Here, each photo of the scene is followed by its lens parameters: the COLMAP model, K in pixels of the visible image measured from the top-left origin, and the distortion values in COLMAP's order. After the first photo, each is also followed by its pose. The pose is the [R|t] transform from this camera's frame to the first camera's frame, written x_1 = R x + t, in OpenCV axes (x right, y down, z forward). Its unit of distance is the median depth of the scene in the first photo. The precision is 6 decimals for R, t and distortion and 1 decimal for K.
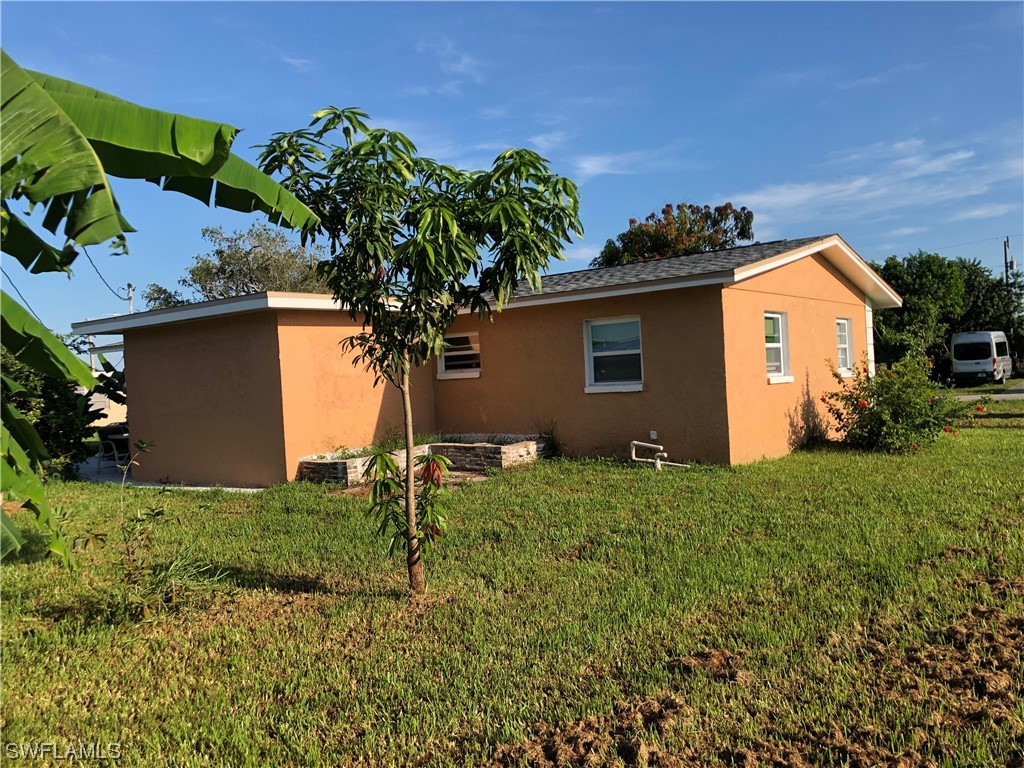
lens RADIAL K [[832.7, 0, 512.0], [0, 832.7, 384.0], [0, 0, 1]] dist [0.014013, 0.000148]
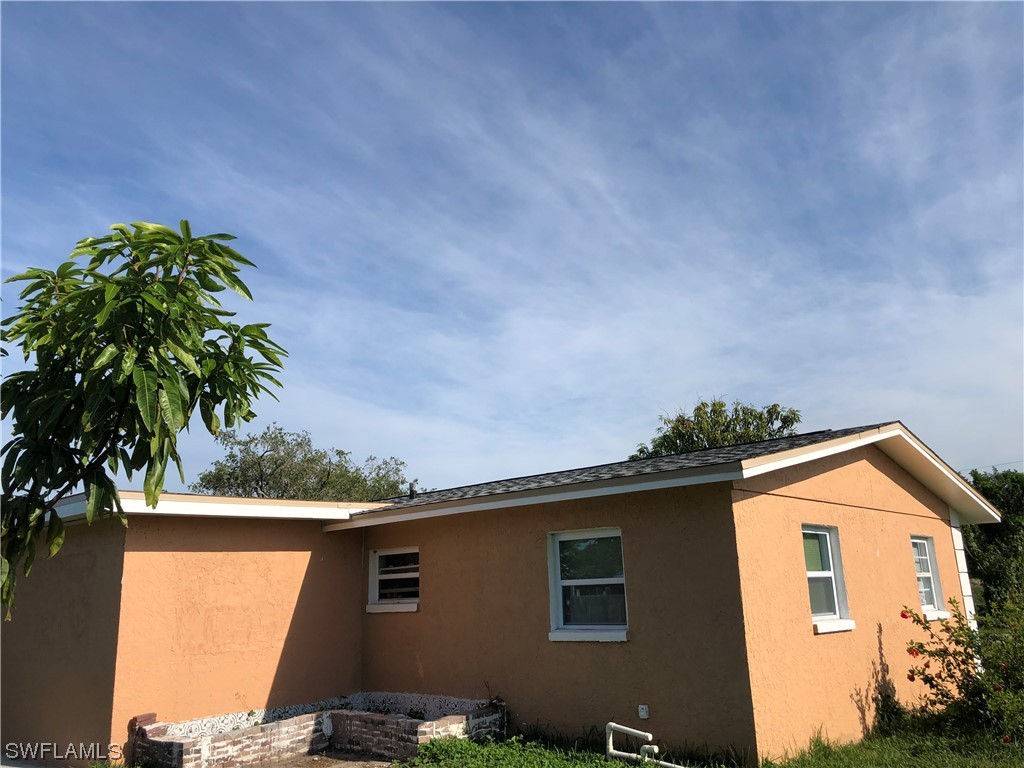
lens RADIAL K [[845.2, 0, 513.6], [0, 845.2, 359.2], [0, 0, 1]] dist [0.005592, -0.011056]
pose [[0.997502, -0.002091, -0.070614, 0.107738], [-0.017537, 0.960943, -0.276189, -0.019159], [0.068433, 0.276737, 0.958506, 0.253351]]
